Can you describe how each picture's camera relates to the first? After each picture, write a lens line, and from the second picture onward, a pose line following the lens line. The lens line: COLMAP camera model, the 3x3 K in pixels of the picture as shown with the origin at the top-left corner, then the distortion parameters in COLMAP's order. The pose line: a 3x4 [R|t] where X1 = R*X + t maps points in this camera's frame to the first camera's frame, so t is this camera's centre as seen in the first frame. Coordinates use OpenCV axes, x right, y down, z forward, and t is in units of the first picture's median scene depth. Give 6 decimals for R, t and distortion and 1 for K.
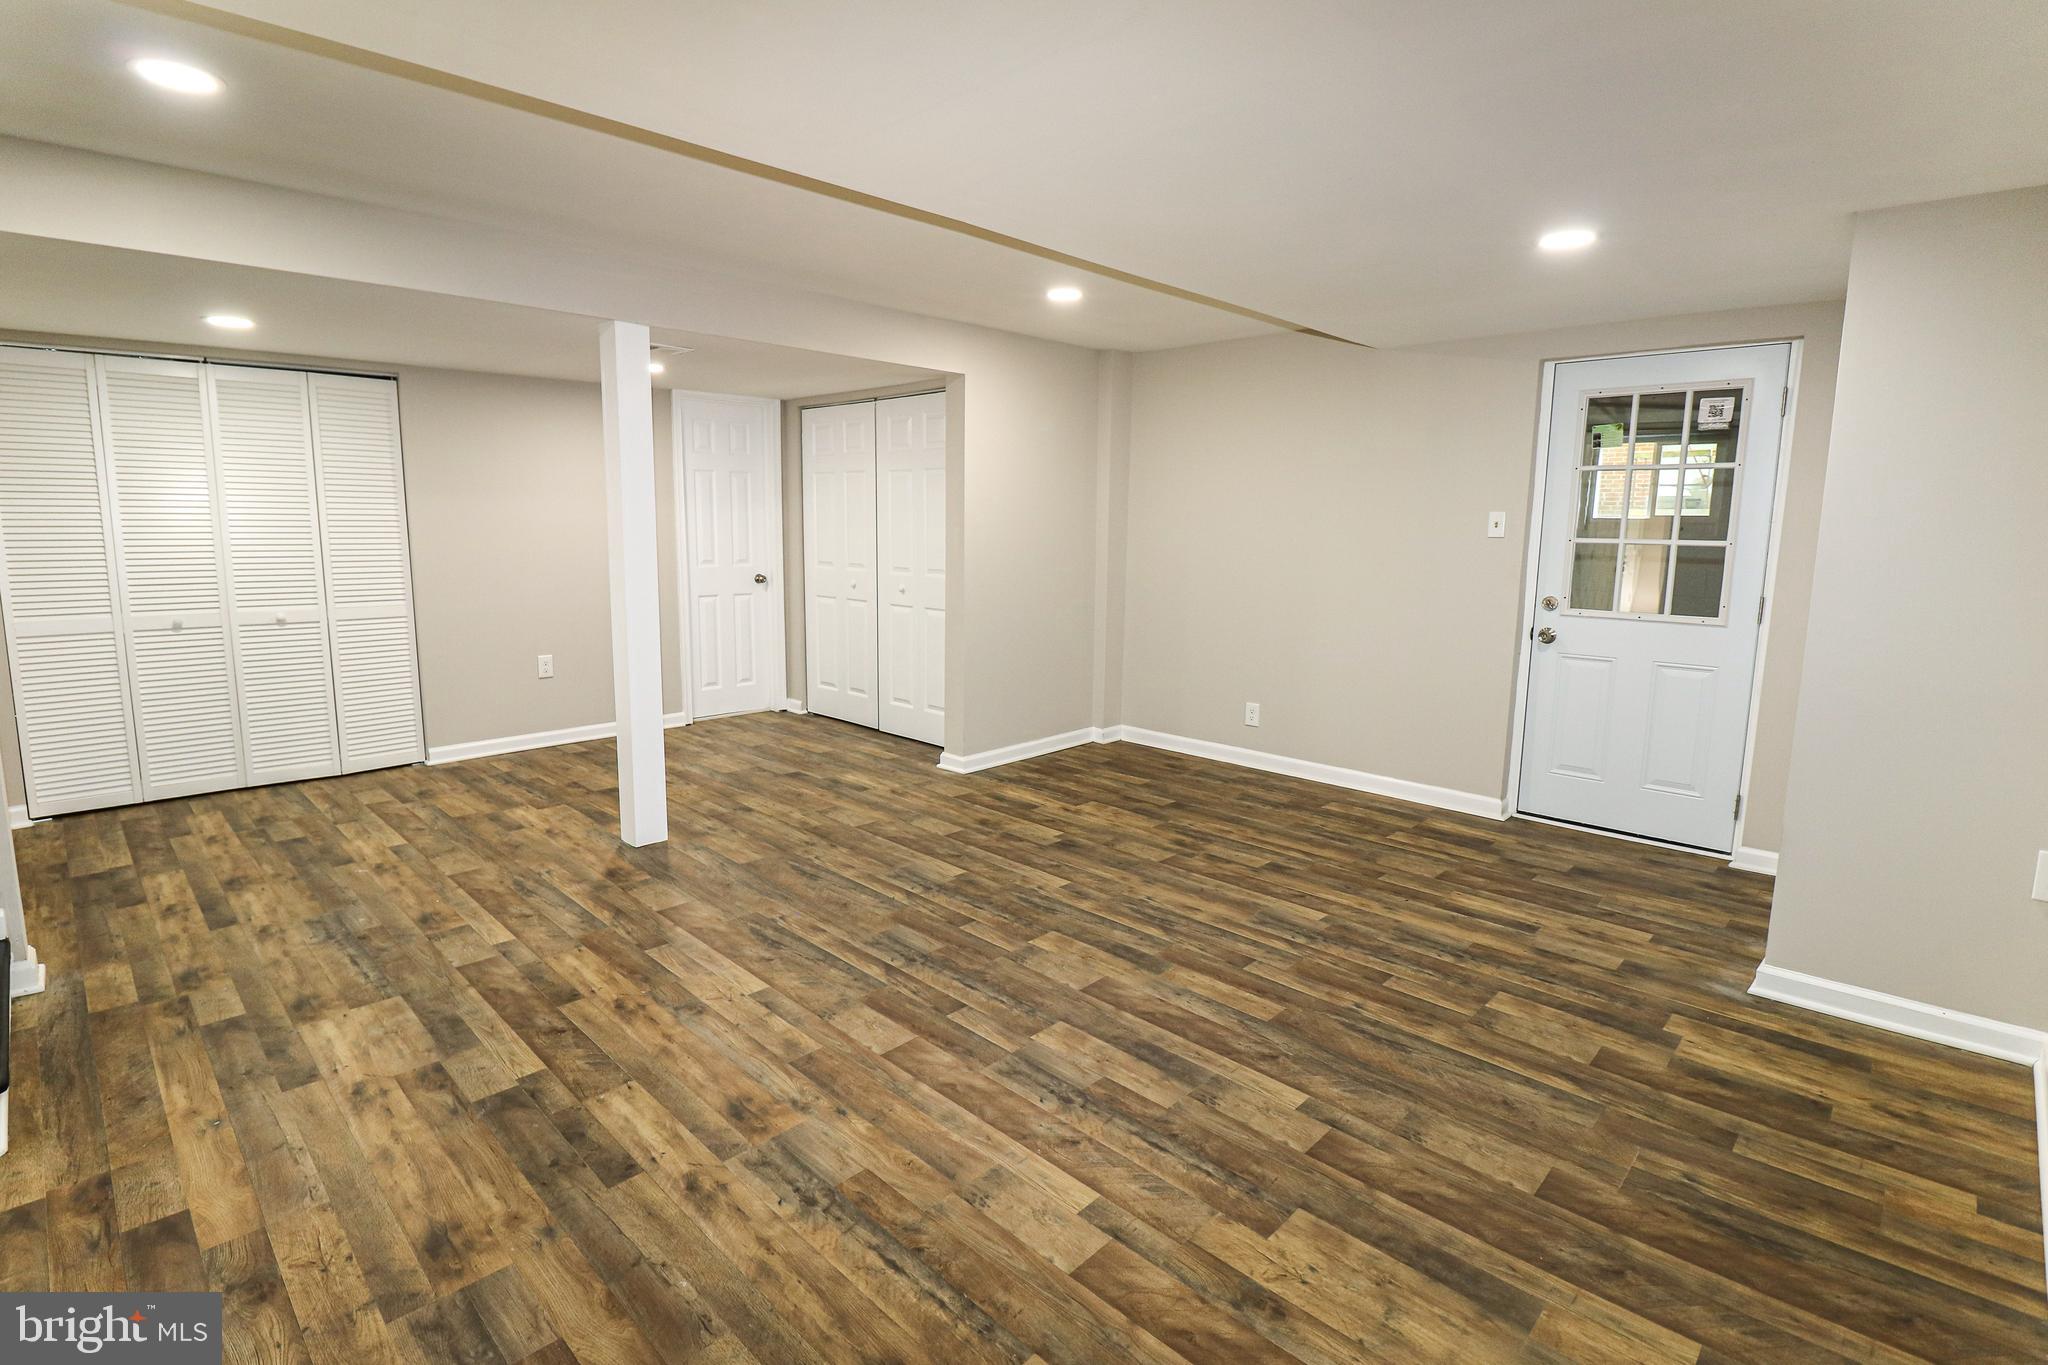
lens RADIAL K [[998.4, 0, 1023.1], [0, 998.4, 651.2], [0, 0, 1]] dist [-0.002316, -0.015628]
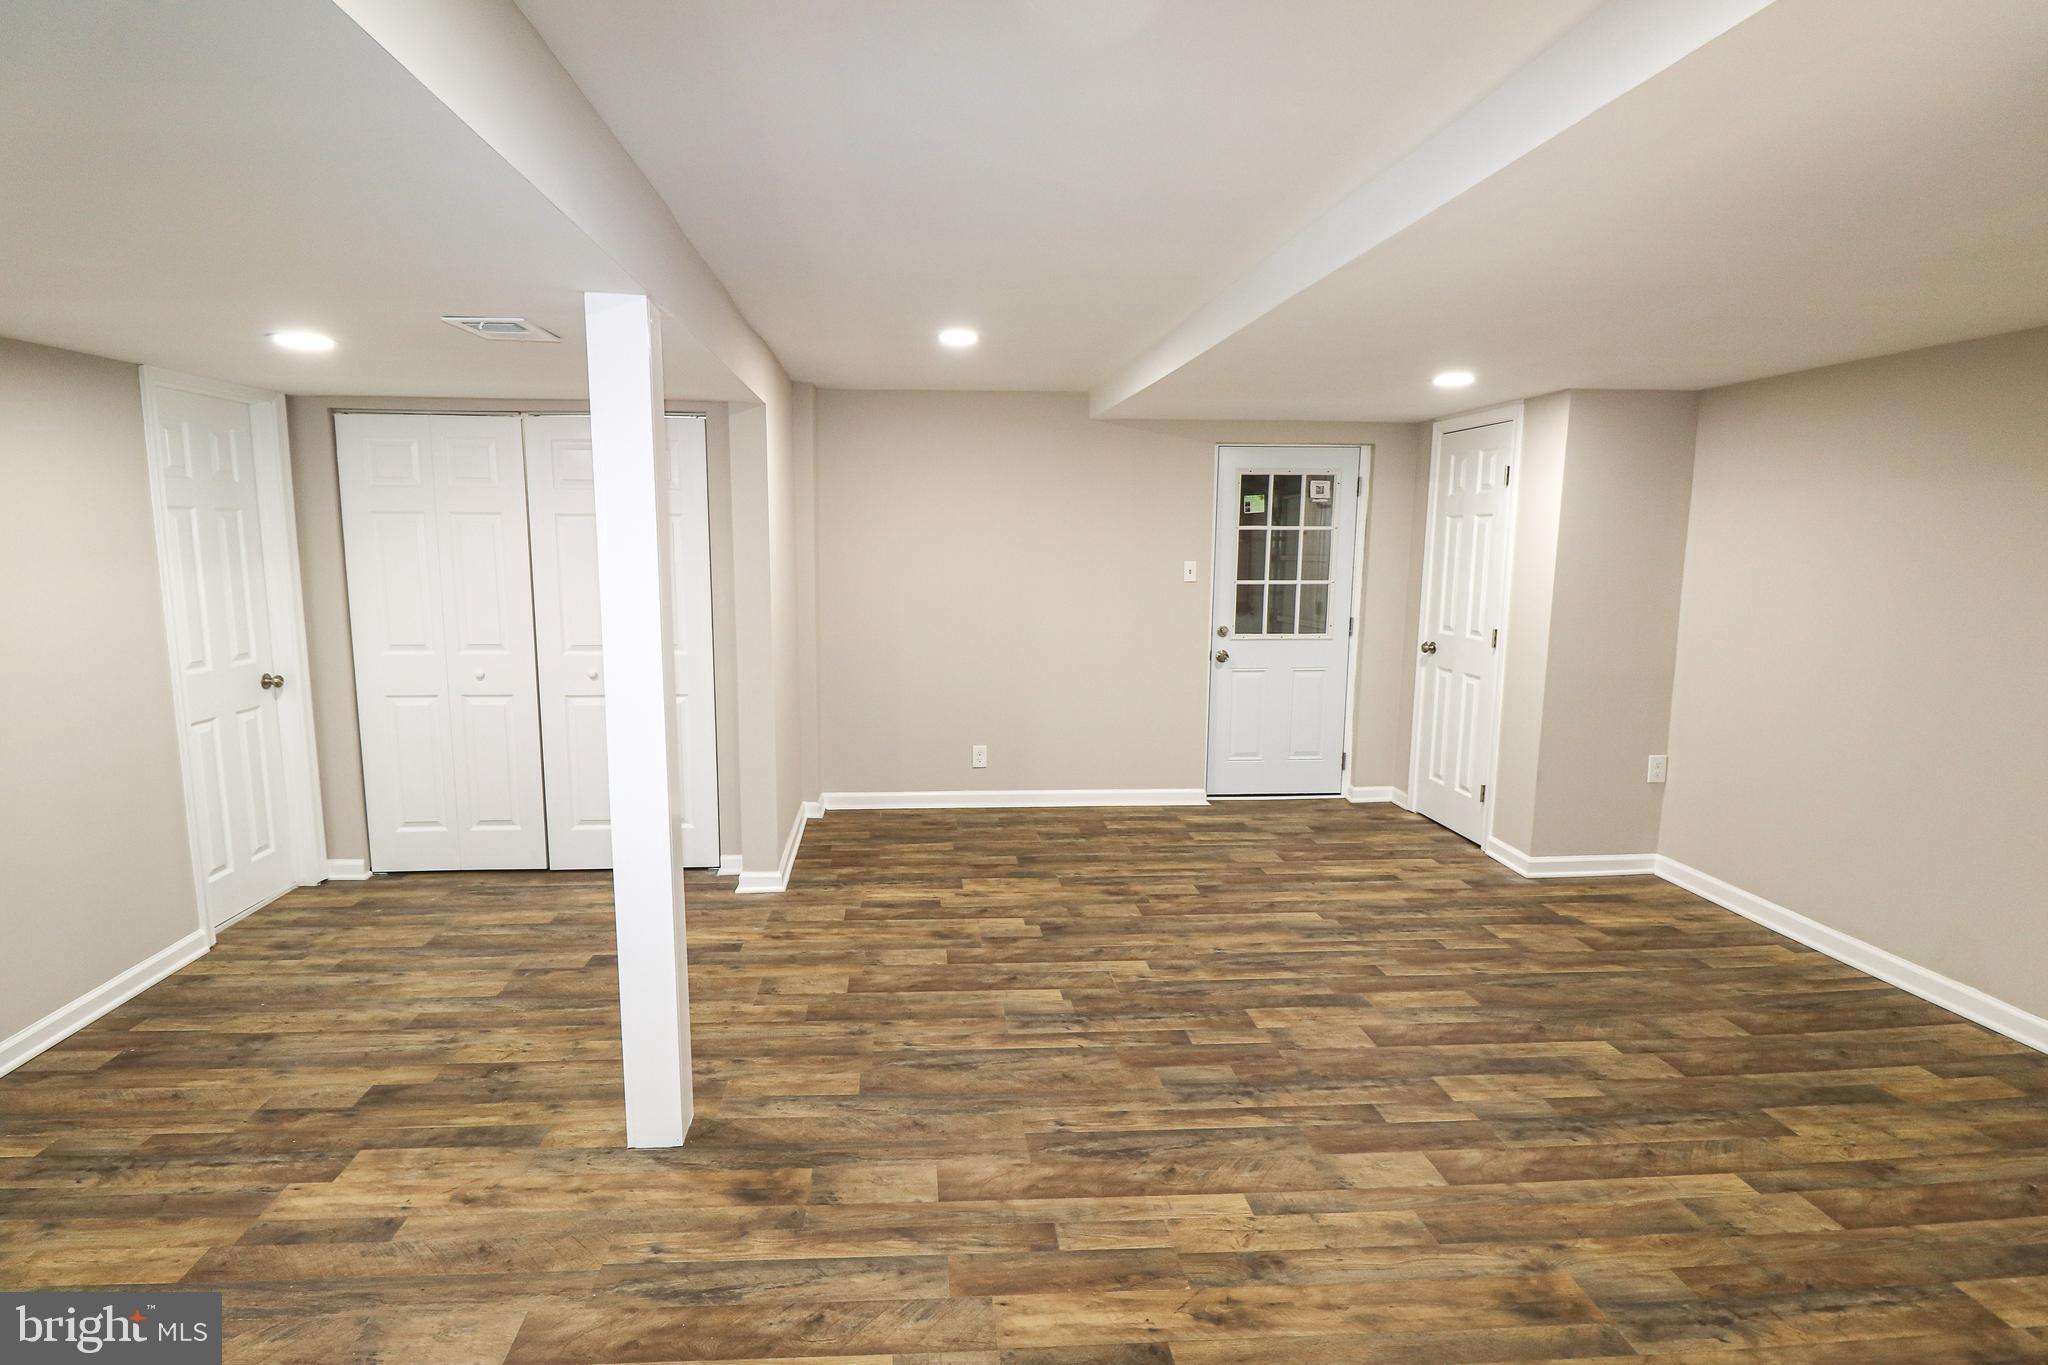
lens RADIAL K [[956.2, 0, 1006.4], [0, 956.2, 662.2], [0, 0, 1]] dist [0.007256, -0.012294]
pose [[0.660784, -0.105356, 0.743145, -0.685398], [0.100686, 0.993593, 0.051335, -0.117656], [-0.743792, 0.040903, 0.667159, 0.447992]]
